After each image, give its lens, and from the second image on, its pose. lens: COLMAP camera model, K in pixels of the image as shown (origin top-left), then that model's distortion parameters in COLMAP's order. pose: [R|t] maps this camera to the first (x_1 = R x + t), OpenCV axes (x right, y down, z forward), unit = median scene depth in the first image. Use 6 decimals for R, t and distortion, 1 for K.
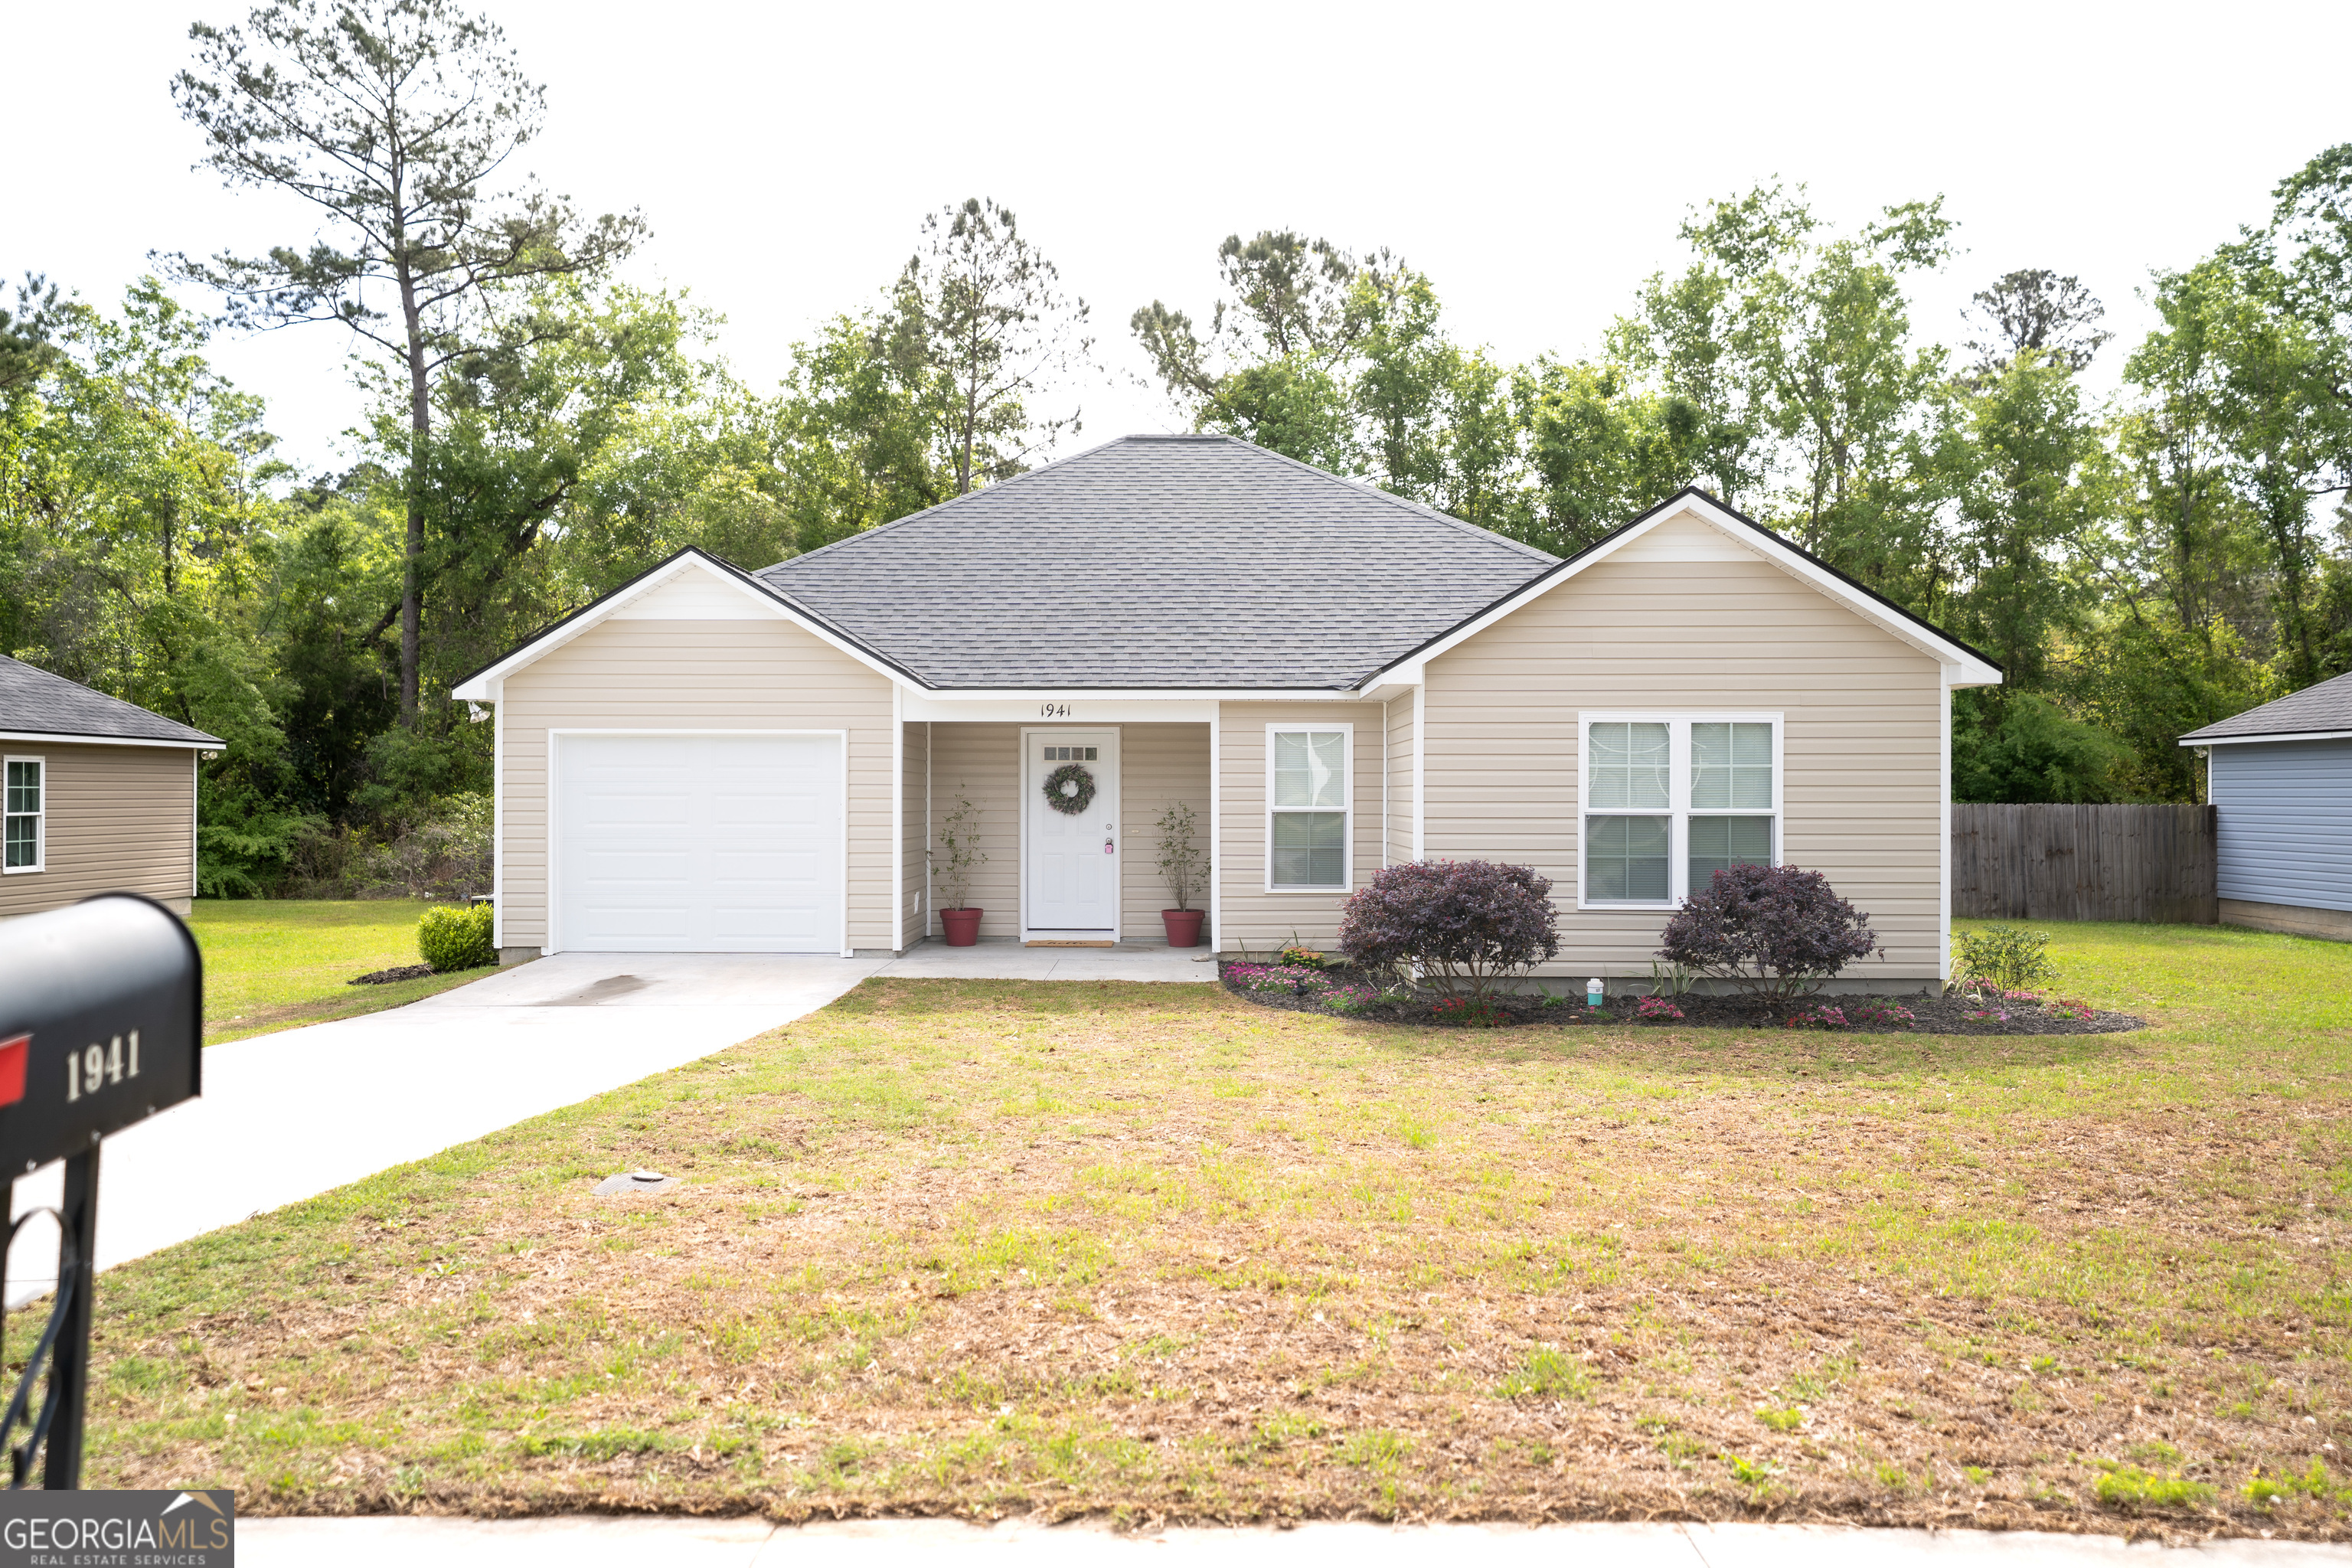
lens RADIAL K [[1752.4, 0, 1139.2], [0, 1752.4, 794.9], [0, 0, 1]] dist [0.001663, 0.000984]
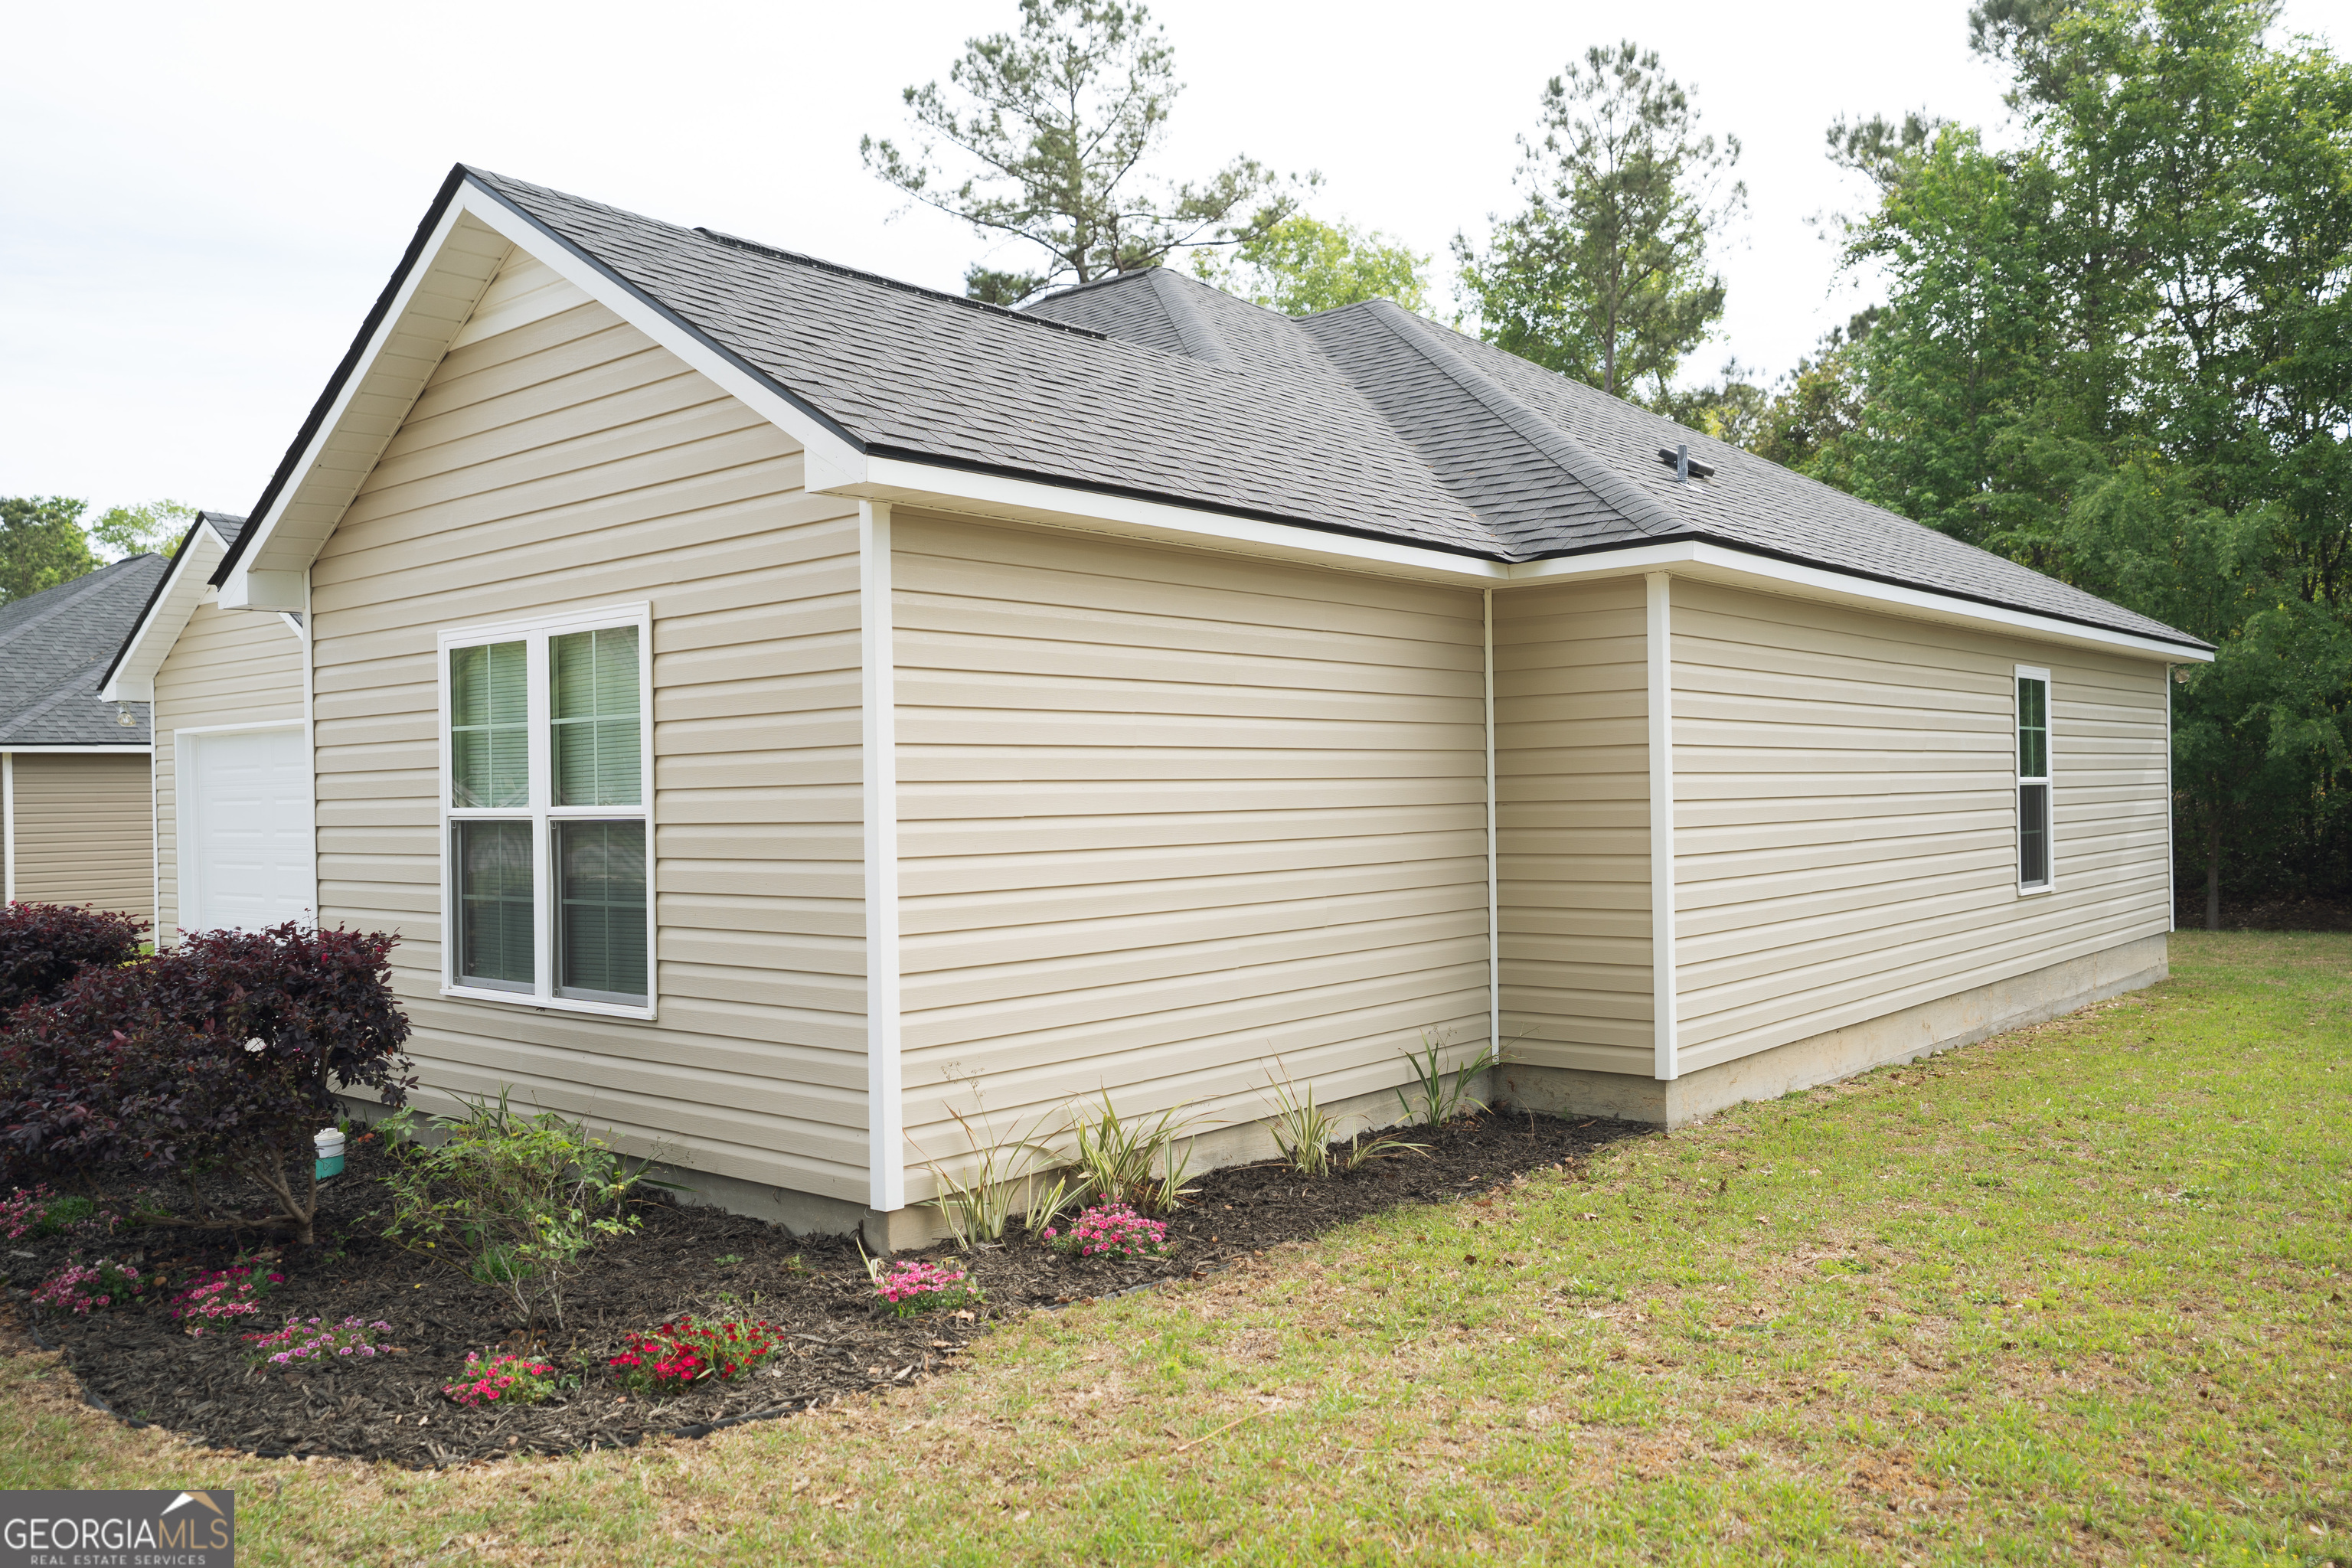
lens RADIAL K [[1752.4, 0, 1139.2], [0, 1752.4, 794.9], [0, 0, 1]] dist [0.001663, 0.000984]
pose [[0.772652, -0.013835, -0.634678, 0.270745], [0.018753, 0.999824, 0.001035, 0.002429], [0.634552, -0.012702, 0.772776, 0.253292]]
